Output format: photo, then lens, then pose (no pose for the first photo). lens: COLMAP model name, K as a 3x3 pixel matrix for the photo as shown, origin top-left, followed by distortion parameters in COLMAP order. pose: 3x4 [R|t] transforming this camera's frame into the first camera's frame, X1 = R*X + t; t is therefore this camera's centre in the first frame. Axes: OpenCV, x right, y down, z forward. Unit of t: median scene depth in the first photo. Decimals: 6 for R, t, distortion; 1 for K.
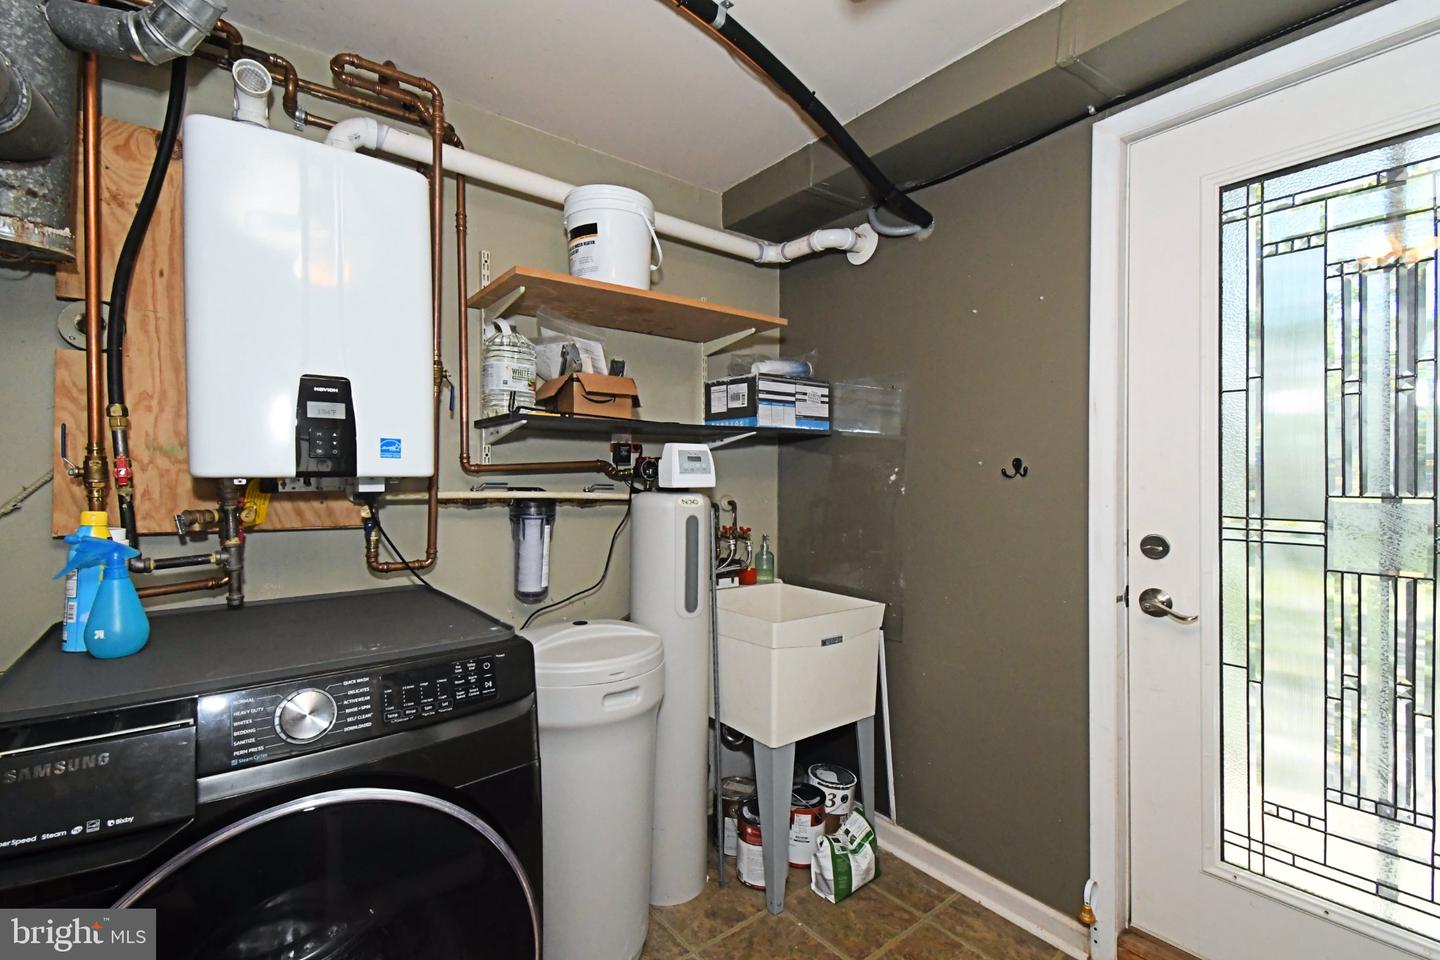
lens RADIAL K [[647.4, 0, 699.2], [0, 647.4, 481.9], [0, 0, 1]] dist [0.045308, -0.028731]
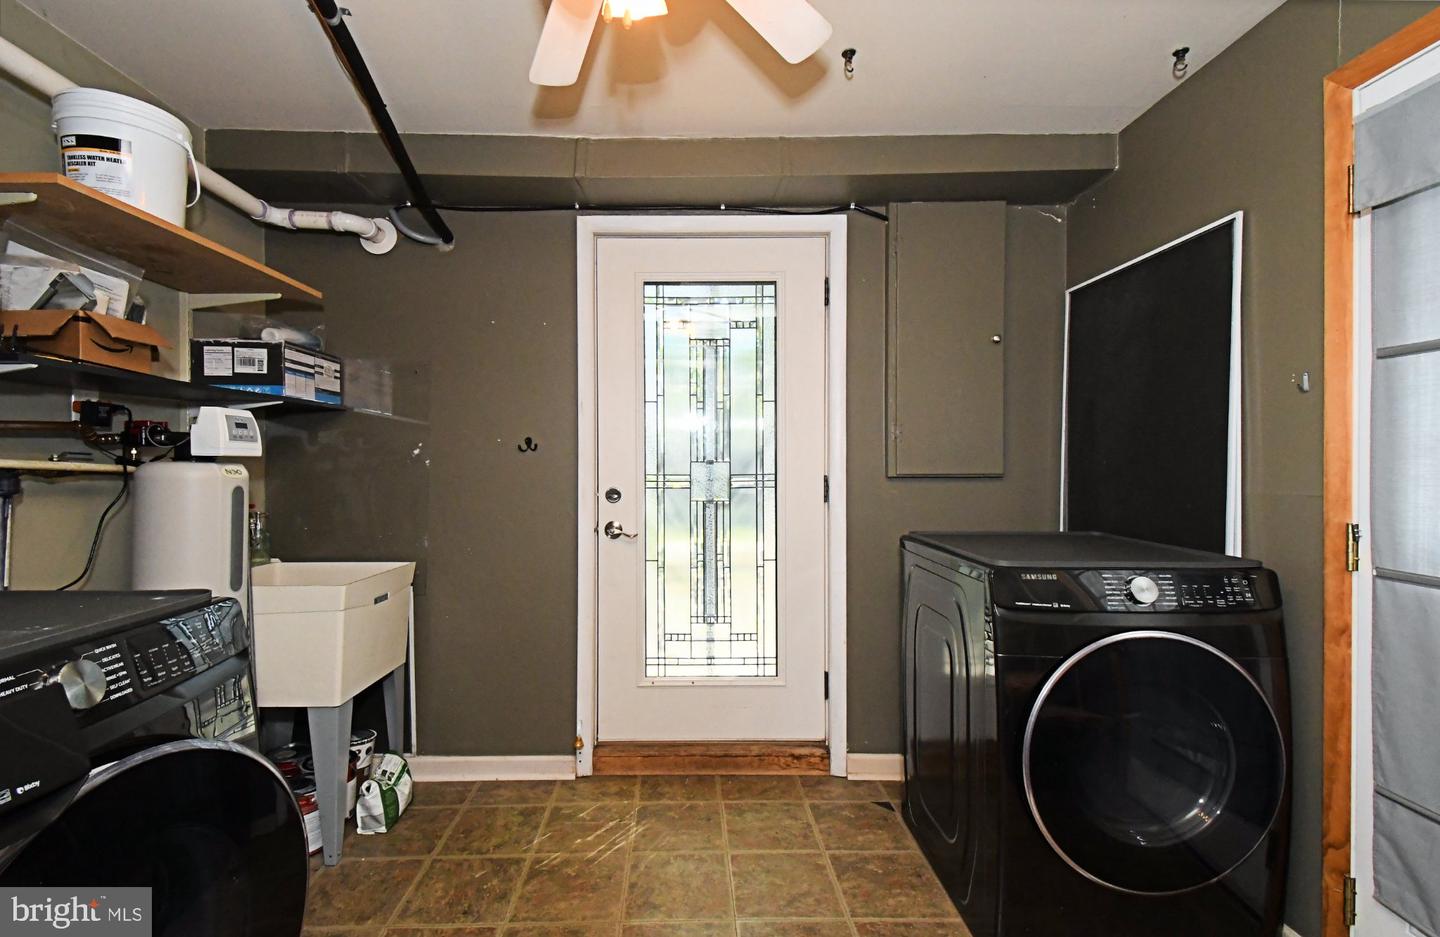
lens RADIAL K [[647.2, 0, 720.0], [0, 647.2, 468.5], [0, 0, 1]] dist [0.028231, -0.030383]
pose [[0.574866, -0.003276, 0.818241, -0.349760], [0.005896, 0.999983, -0.000139, 0.028208], [-0.818226, 0.004904, 0.574876, -0.093512]]
